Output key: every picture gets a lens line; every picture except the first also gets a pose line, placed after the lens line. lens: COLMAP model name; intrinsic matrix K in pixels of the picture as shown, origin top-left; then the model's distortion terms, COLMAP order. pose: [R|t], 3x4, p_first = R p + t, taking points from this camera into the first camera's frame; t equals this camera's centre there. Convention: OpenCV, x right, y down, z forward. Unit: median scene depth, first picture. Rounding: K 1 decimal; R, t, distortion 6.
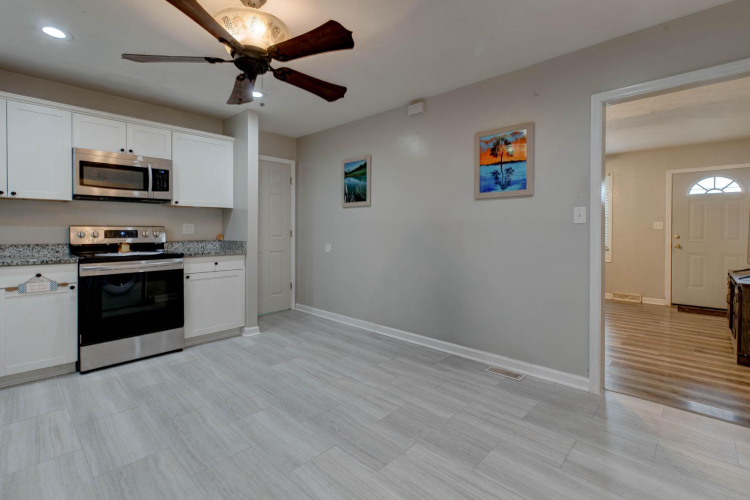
lens RADIAL K [[351.7, 0, 374.8], [0, 351.7, 229.9], [0, 0, 1]] dist [0.001236, 0.000111]
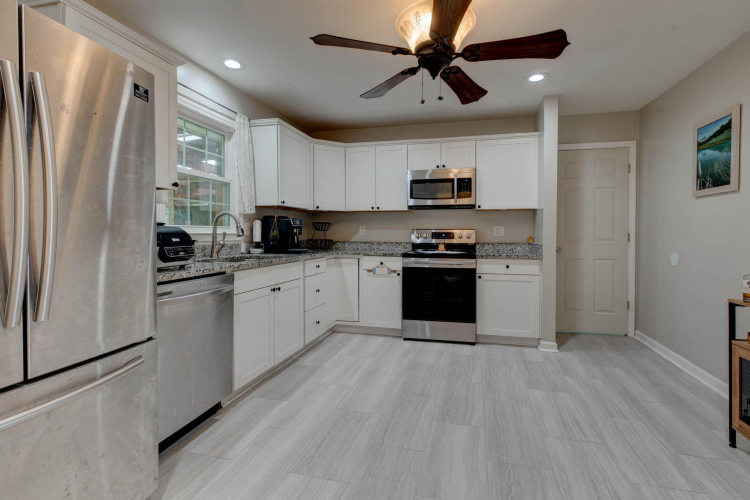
lens RADIAL K [[353.6, 0, 388.2], [0, 353.6, 237.5], [0, 0, 1]] dist [0.002118, 0.000085]
pose [[0.492761, 0.013369, -0.870062, 0.262723], [-0.002561, 0.999900, 0.013914, 0.002002], [0.870161, -0.004628, 0.492746, 0.245969]]
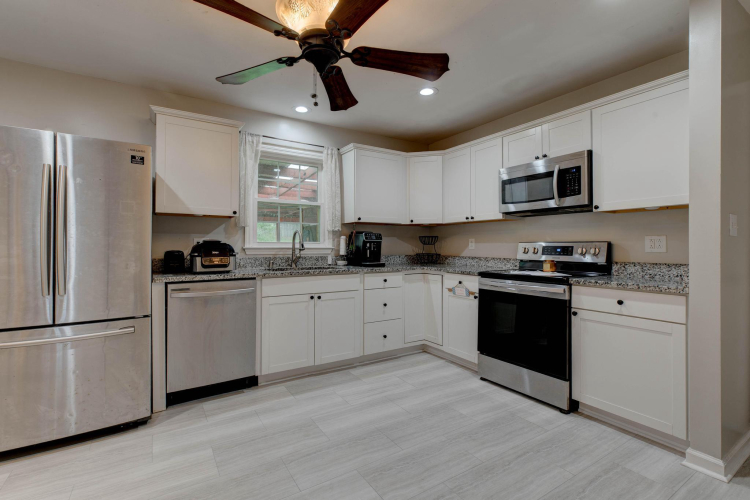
lens RADIAL K [[345.4, 0, 357.8], [0, 345.4, 244.6], [0, 0, 1]] dist [0.000002, -0.000178]
pose [[-0.277954, -0.002585, -0.960591, 0.259345], [0.001188, 0.999995, -0.003035, -0.001314], [0.960594, -0.001985, -0.277949, 0.799644]]
